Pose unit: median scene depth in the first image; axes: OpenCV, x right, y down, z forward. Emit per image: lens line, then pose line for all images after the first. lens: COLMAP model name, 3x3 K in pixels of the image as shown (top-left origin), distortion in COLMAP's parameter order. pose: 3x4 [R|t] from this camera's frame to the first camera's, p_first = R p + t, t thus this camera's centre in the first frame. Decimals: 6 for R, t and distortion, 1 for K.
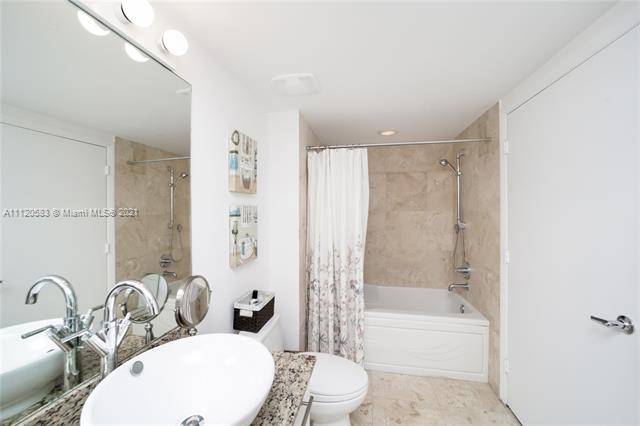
lens RADIAL K [[249.4, 0, 320.2], [0, 249.4, 210.8], [0, 0, 1]] dist [-0.007282, 0.002325]
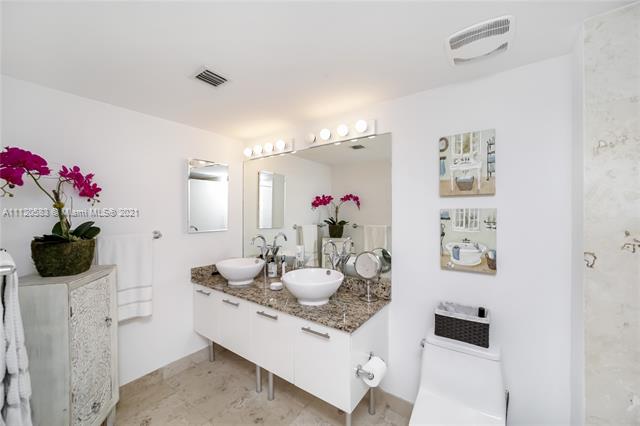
lens RADIAL K [[249.4, 0, 319.9], [0, 249.4, 213.7], [0, 0, 1]] dist [-0.007282, 0.002325]
pose [[-0.413115, 0.005563, -0.910662, 0.785483], [-0.003511, 0.999964, 0.007701, -0.007150], [0.910672, 0.006379, -0.413080, 0.905613]]
